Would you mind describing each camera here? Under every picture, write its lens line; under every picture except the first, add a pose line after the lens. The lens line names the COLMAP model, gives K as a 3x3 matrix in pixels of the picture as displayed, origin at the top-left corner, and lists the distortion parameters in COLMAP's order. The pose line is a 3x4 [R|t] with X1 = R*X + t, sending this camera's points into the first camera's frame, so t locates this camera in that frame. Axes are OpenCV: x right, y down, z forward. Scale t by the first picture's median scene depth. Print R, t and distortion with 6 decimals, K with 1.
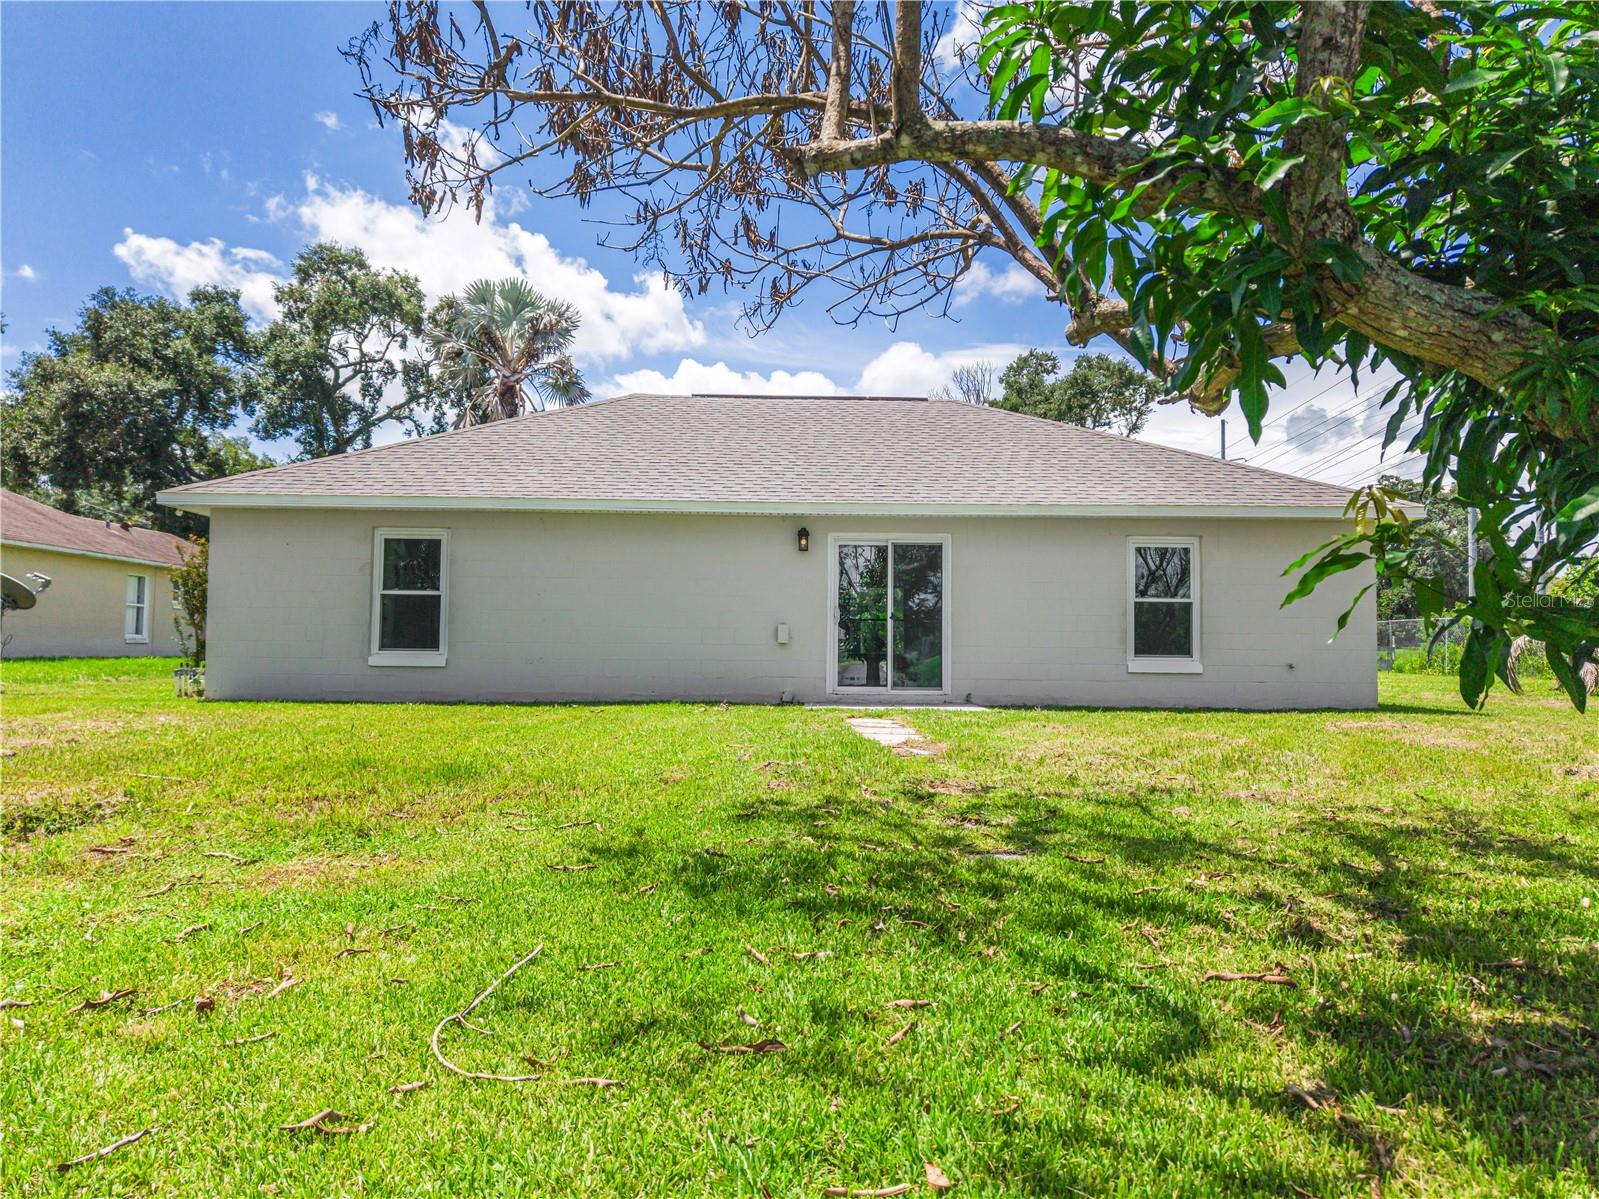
lens RADIAL K [[1111.5, 0, 796.7], [0, 1111.5, 599.0], [0, 0, 1]] dist [0.041121, 0.002466]
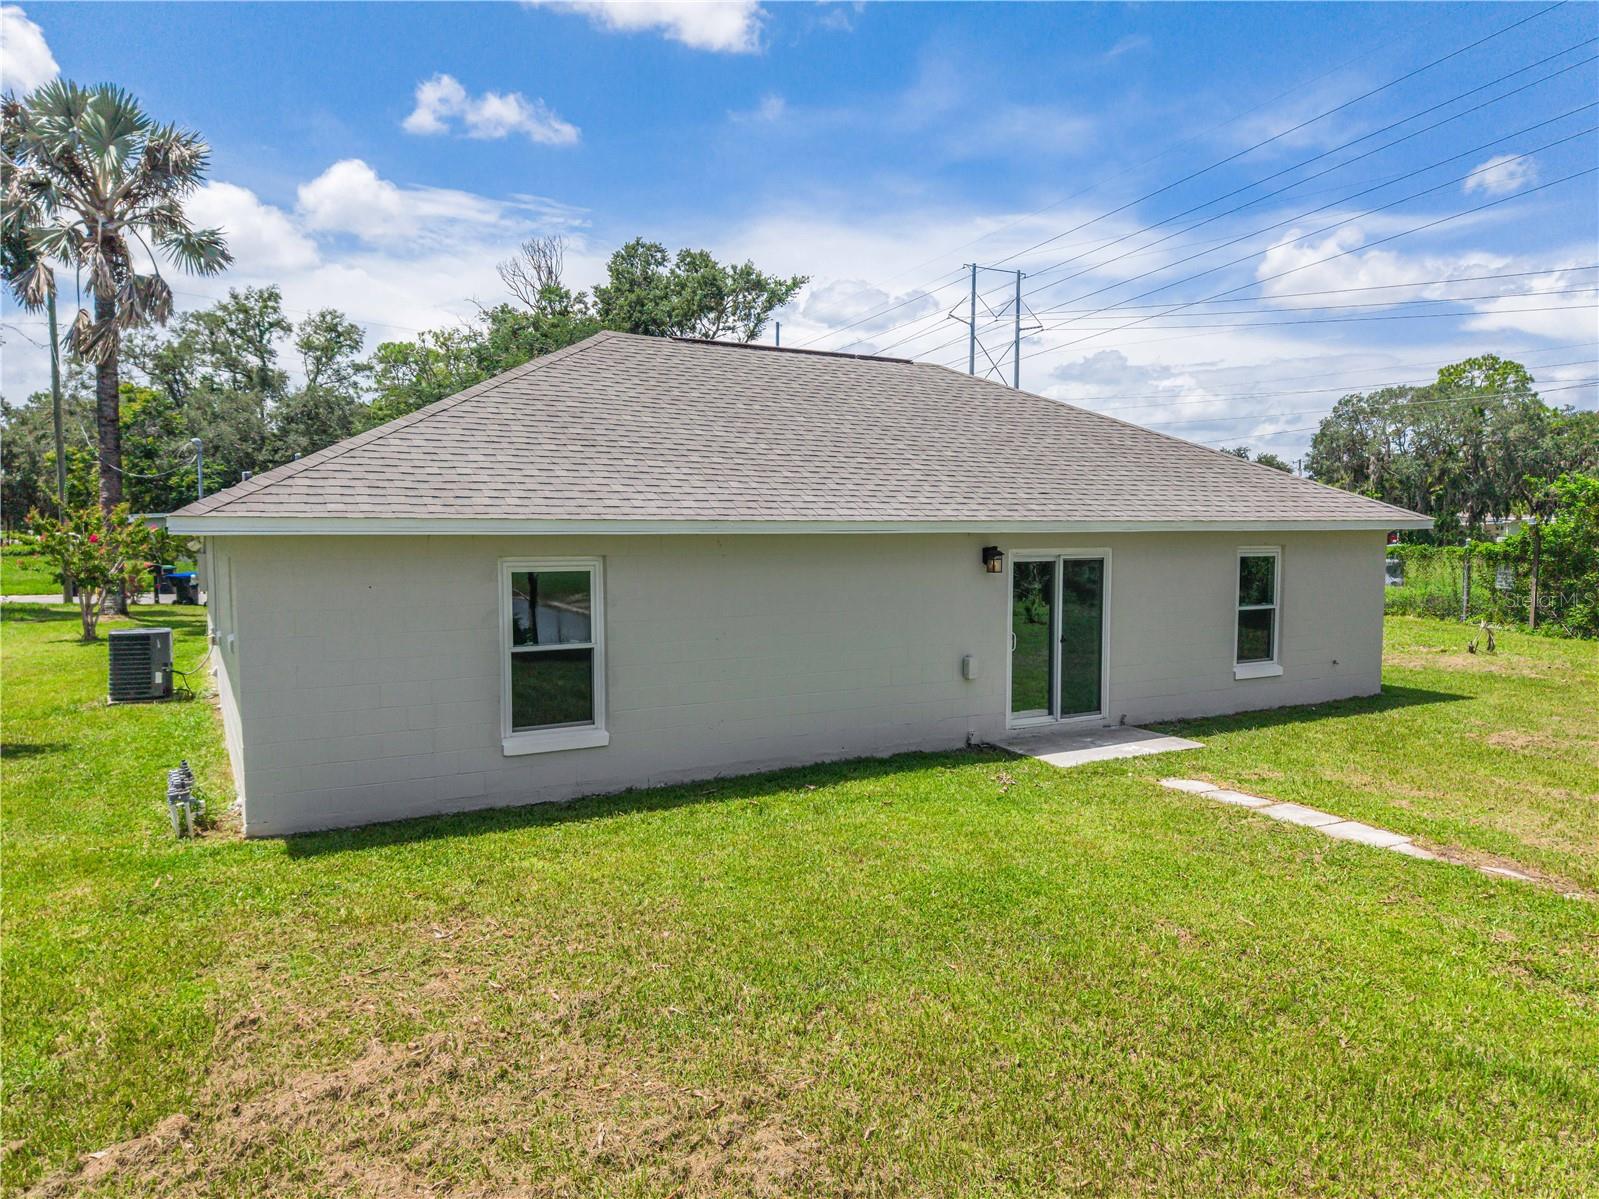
lens RADIAL K [[1111.5, 0, 799.4], [0, 1111.5, 599.7], [0, 0, 1]] dist [0.041121, 0.002466]
pose [[0.880955, -0.041859, 0.471345, -0.535769], [-0.014107, 0.993314, 0.114580, -0.119354], [-0.472990, -0.107589, 0.874474, 0.295732]]
